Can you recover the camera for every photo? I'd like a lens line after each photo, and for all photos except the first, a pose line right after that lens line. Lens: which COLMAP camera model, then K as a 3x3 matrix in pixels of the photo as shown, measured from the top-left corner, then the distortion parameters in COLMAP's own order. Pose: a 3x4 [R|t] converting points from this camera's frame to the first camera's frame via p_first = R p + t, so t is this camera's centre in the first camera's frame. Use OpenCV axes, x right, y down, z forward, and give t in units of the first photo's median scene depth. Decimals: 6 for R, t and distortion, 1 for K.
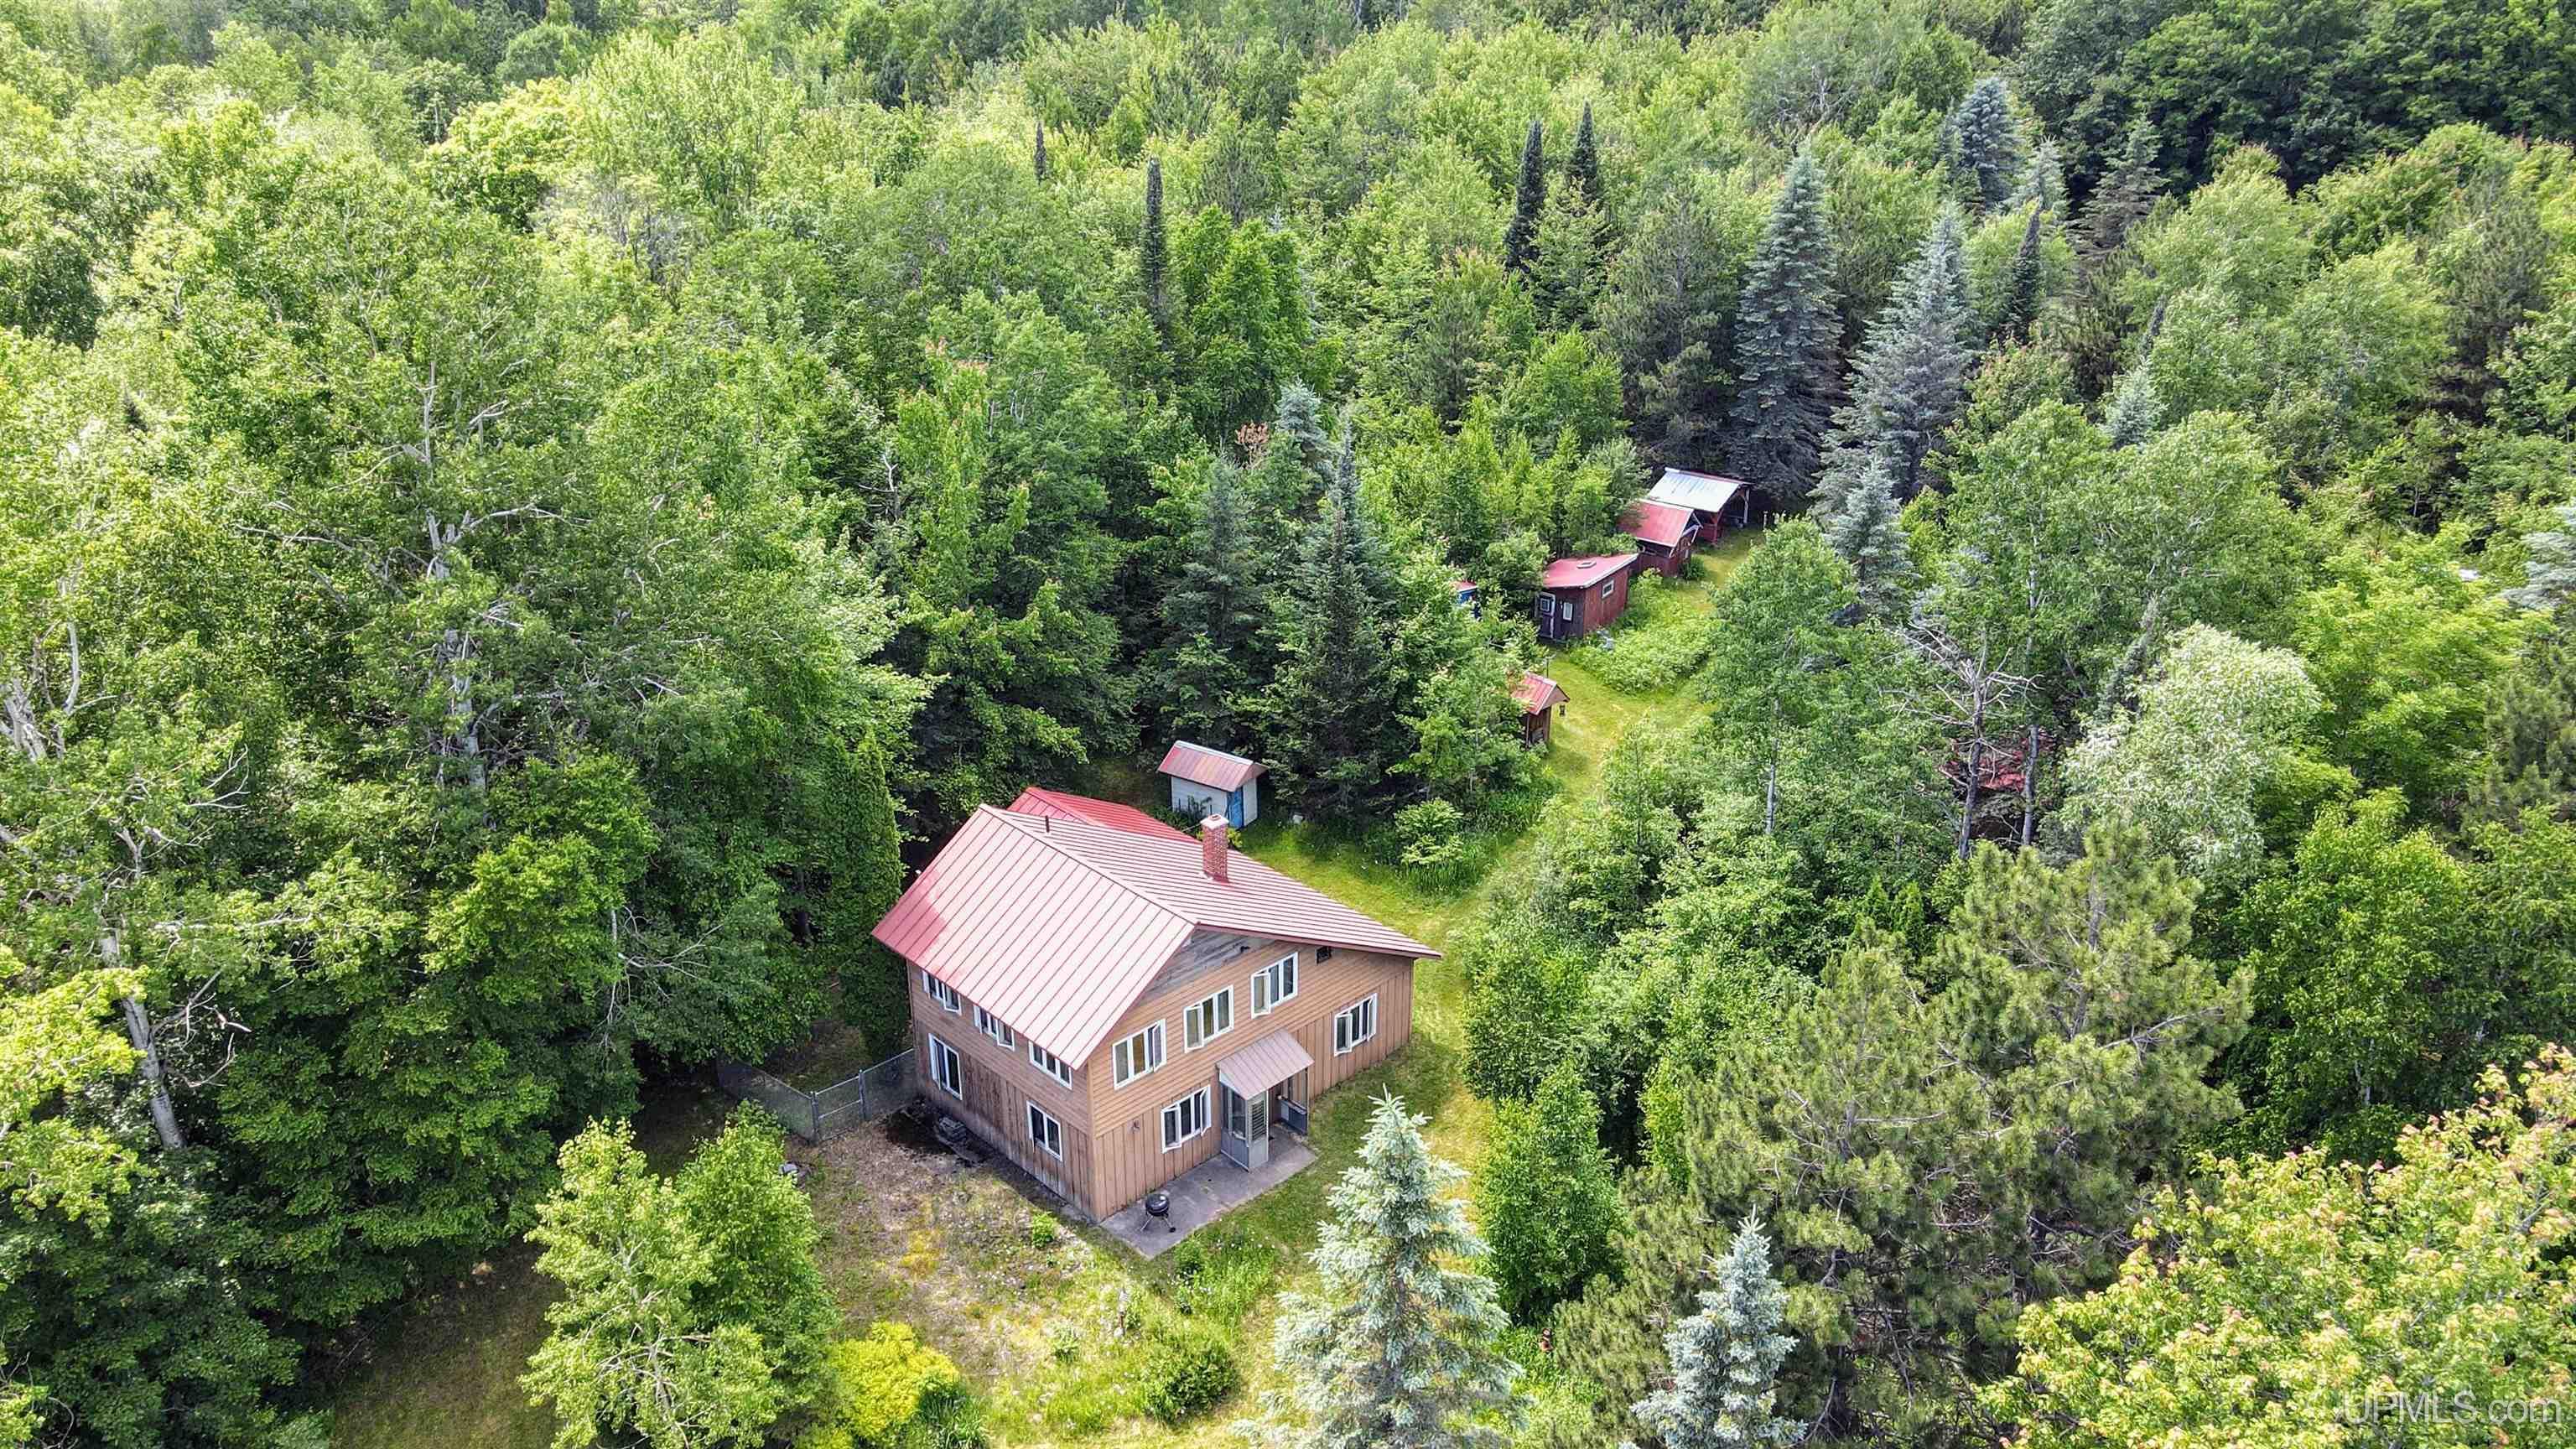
lens RADIAL K [[1928.4, 0, 1296.3], [0, 1928.4, 731.3], [0, 0, 1]] dist [0.011864, 0.015322]
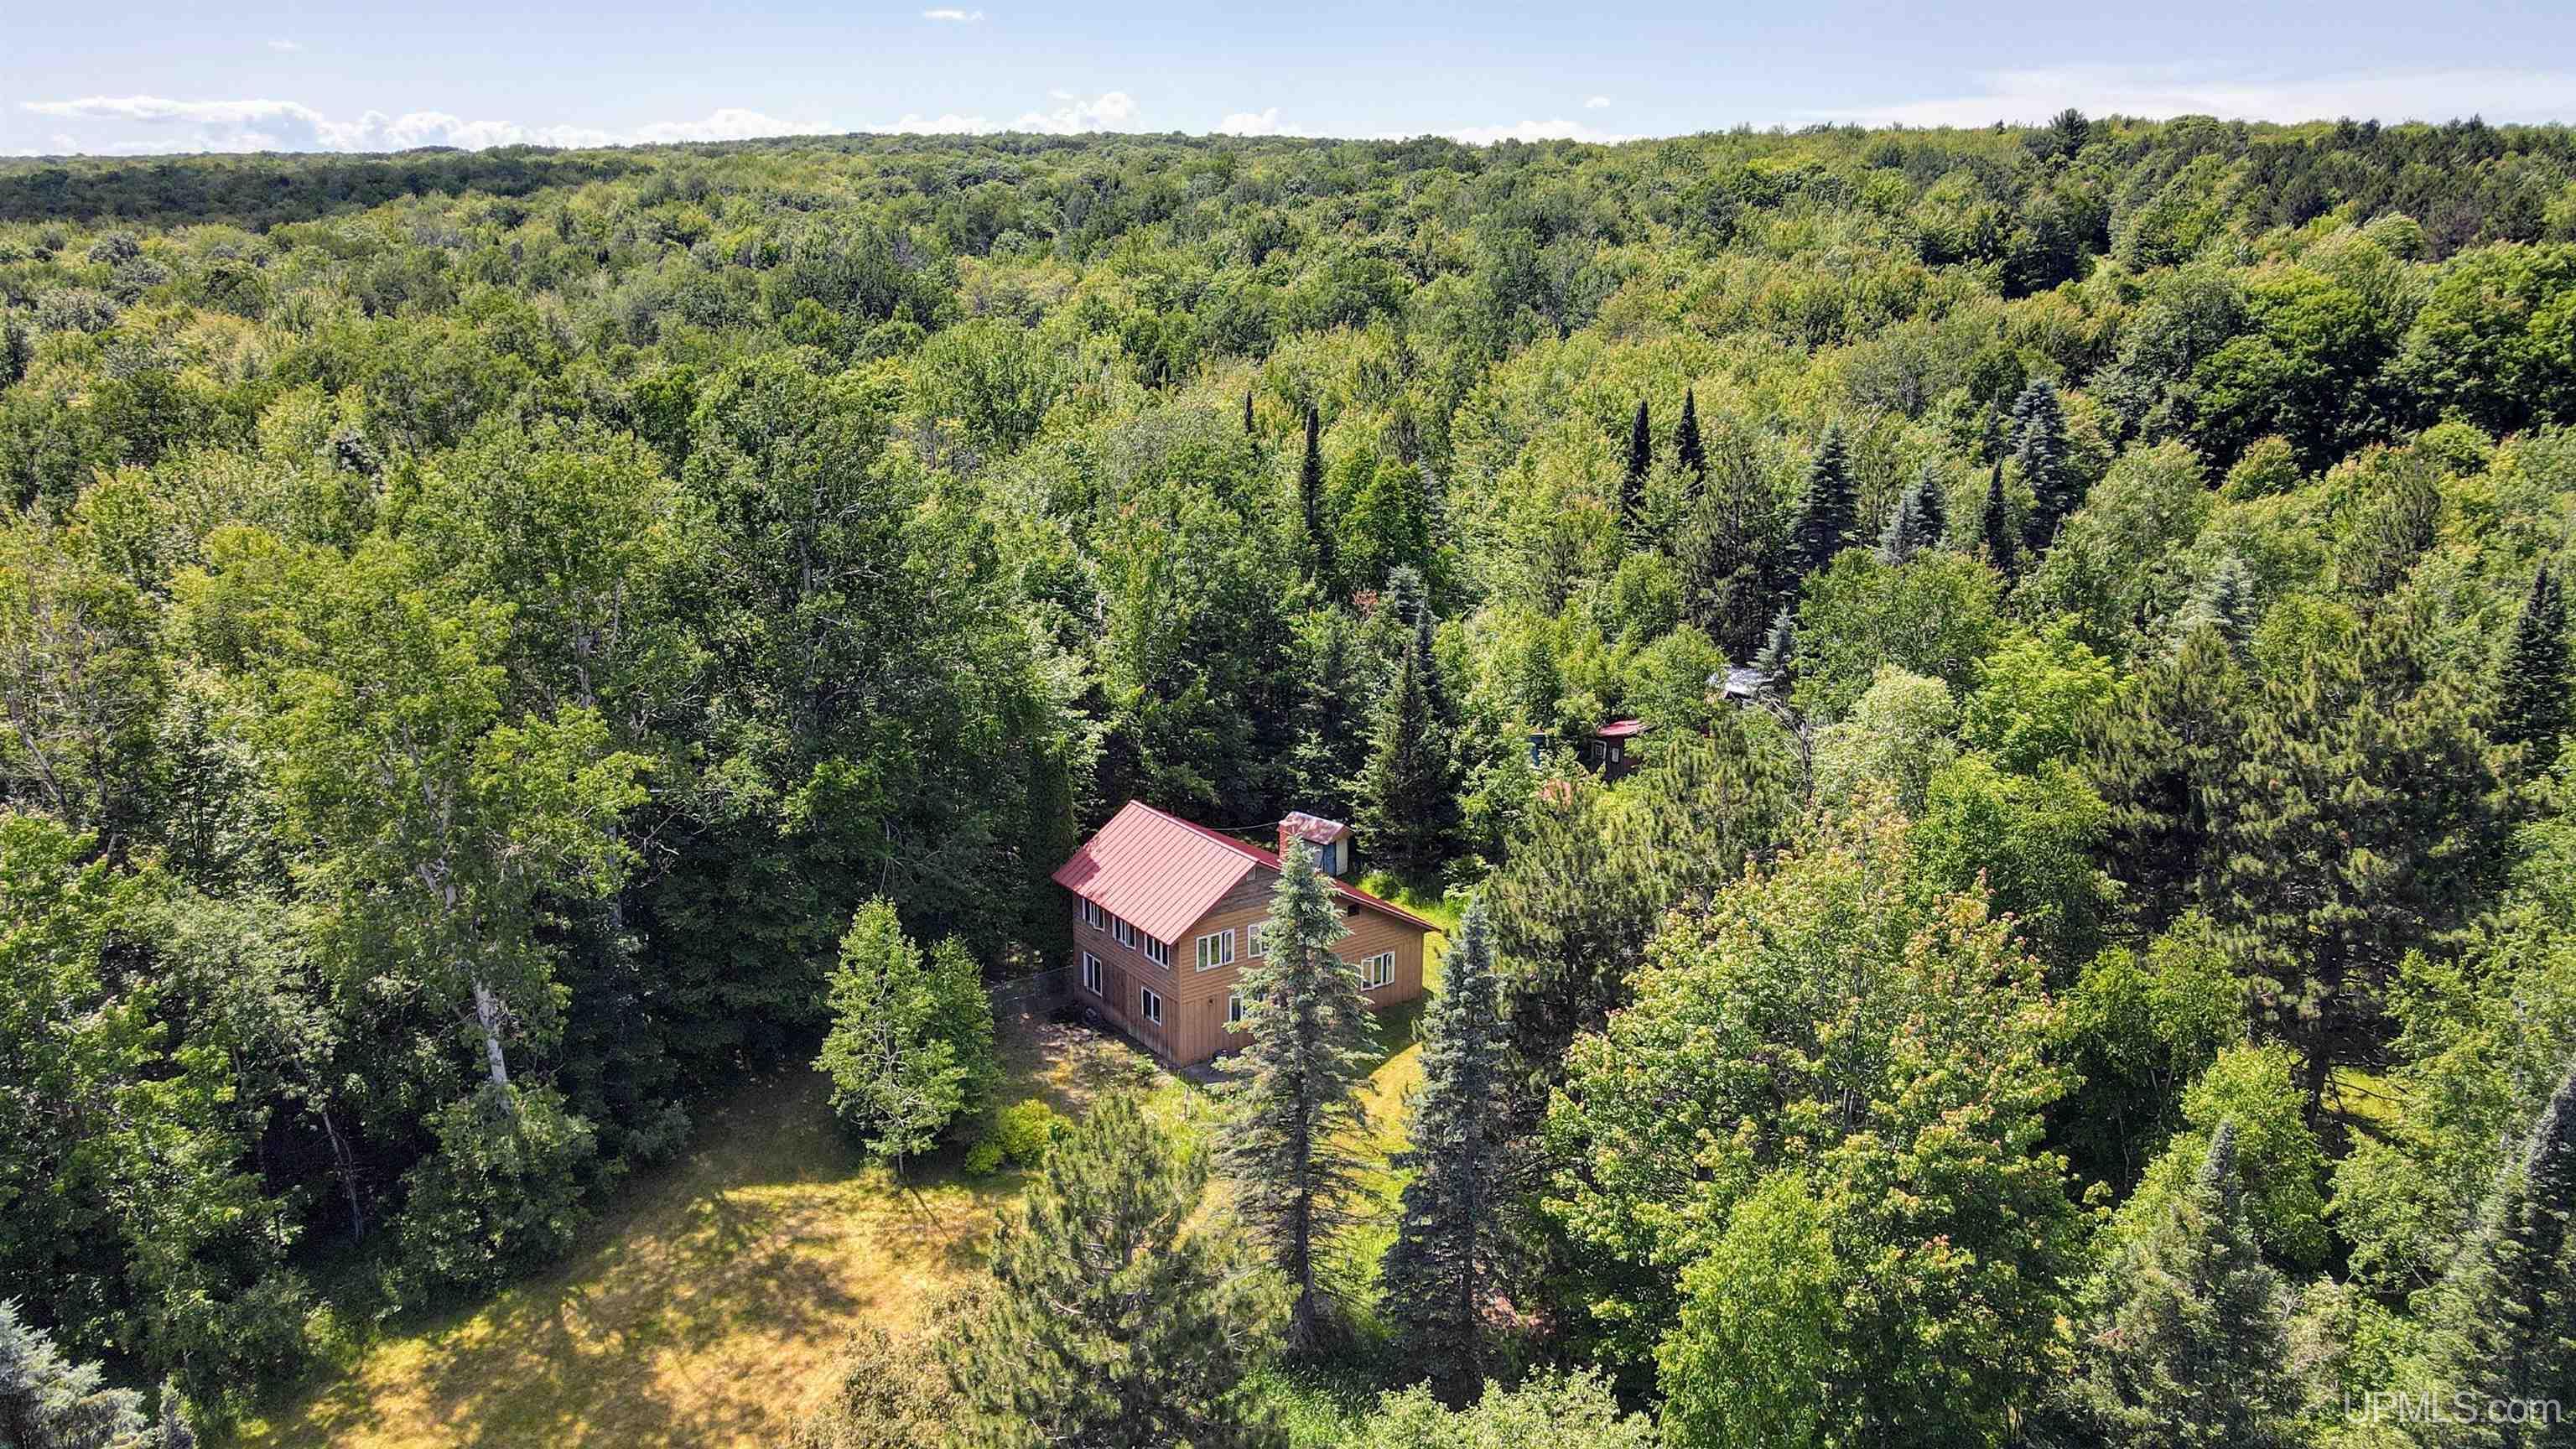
lens RADIAL K [[1928.4, 0, 1286.7], [0, 1928.4, 716.0], [0, 0, 1]] dist [0.011864, 0.015322]
pose [[0.989085, 0.044997, -0.140305, 0.113155], [-0.067392, 0.984943, -0.159202, 0.144169], [0.131029, 0.166920, 0.977225, -0.314937]]
